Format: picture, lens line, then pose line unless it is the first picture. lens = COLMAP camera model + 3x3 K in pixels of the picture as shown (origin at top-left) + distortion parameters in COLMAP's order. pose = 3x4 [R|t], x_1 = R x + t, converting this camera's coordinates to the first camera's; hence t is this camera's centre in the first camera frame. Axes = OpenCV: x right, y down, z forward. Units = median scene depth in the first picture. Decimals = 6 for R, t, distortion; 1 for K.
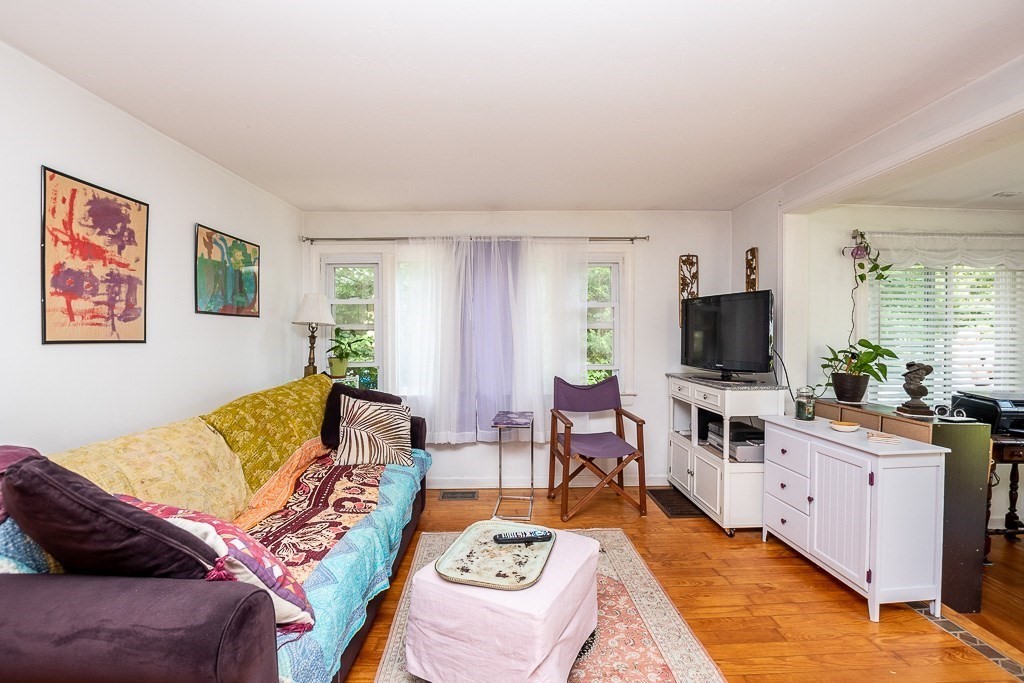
lens RADIAL K [[449.2, 0, 507.9], [0, 449.2, 342.2], [0, 0, 1]] dist [-0.036140, 0.003900]
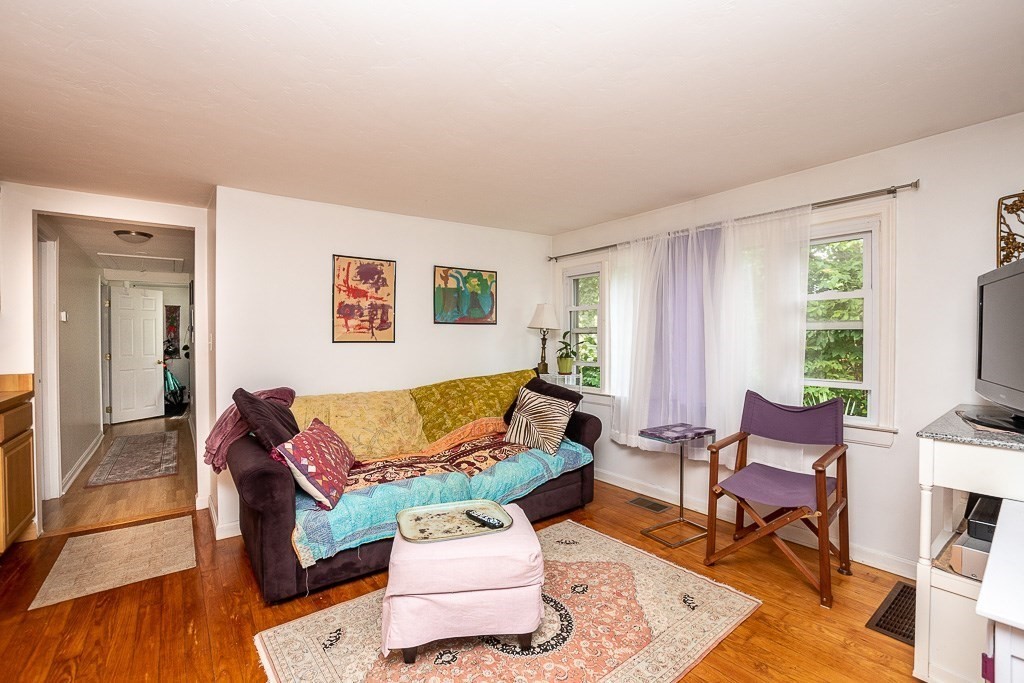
lens RADIAL K [[449.2, 0, 507.8], [0, 449.2, 341.7], [0, 0, 1]] dist [-0.036140, 0.003900]
pose [[0.592065, 0.009854, -0.805830, 0.856074], [-0.012243, 0.999920, 0.003231, -0.013559], [0.805797, 0.007953, 0.592138, 0.333134]]
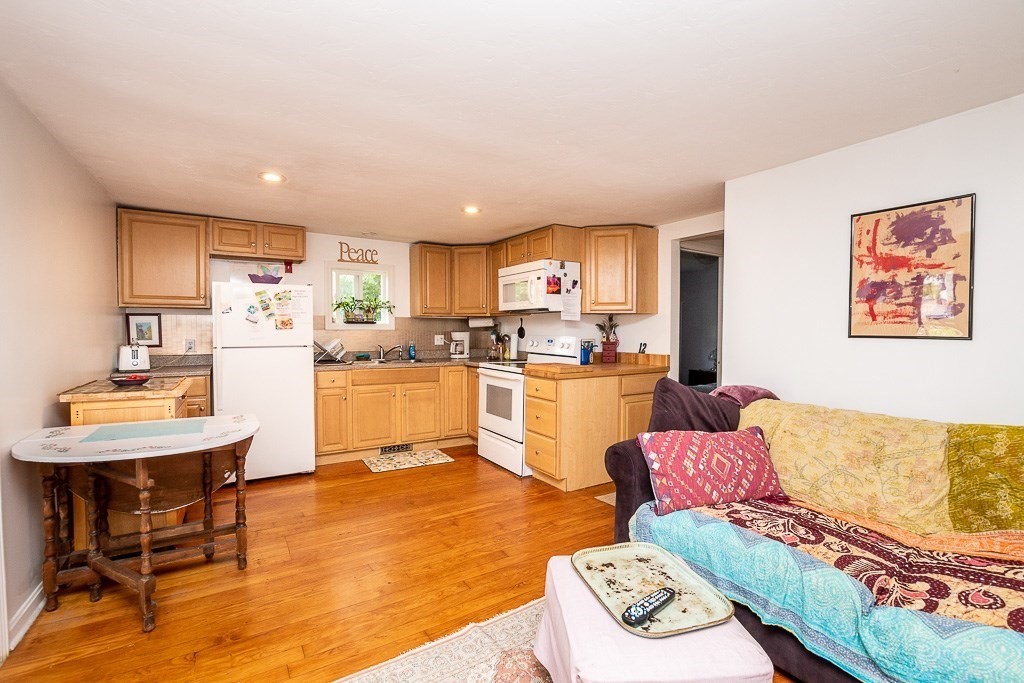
lens RADIAL K [[449.2, 0, 511.3], [0, 449.2, 341.3], [0, 0, 1]] dist [-0.036140, 0.003900]
pose [[-0.849763, 0.014470, -0.526966, 0.536715], [-0.006802, 0.999239, 0.038406, -0.025264], [0.527120, 0.036220, -0.849018, 1.306742]]
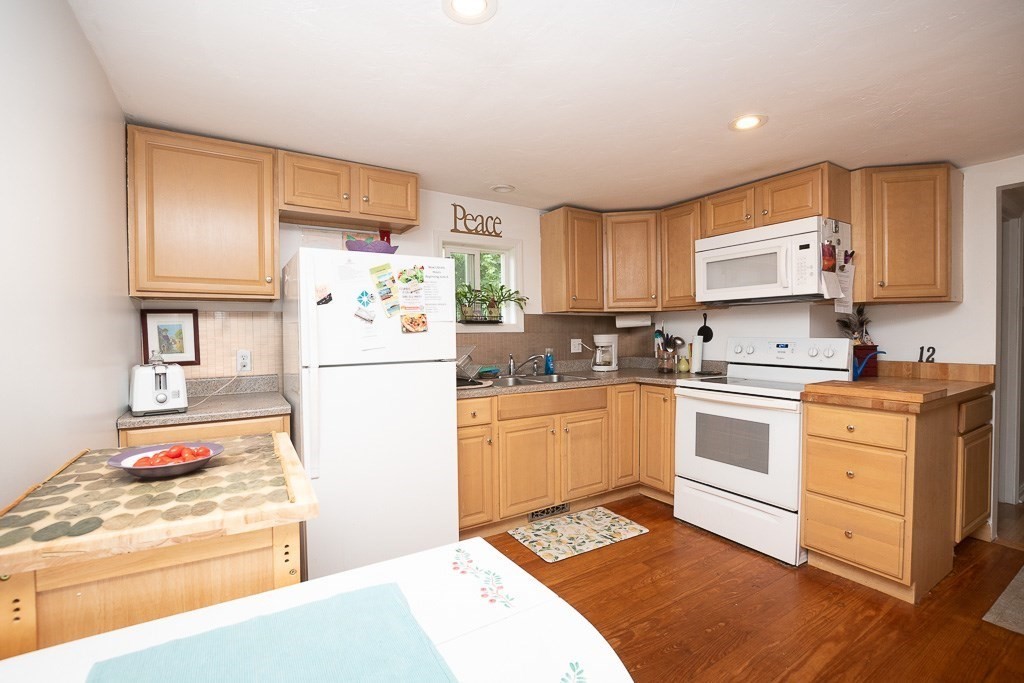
lens RADIAL K [[449.2, 0, 512.3], [0, 449.2, 342.1], [0, 0, 1]] dist [-0.036140, 0.003900]
pose [[-0.851859, 0.023197, -0.523257, 0.735193], [0.006332, 0.999402, 0.033995, -0.009587], [0.523733, 0.025646, -0.851496, 0.266062]]
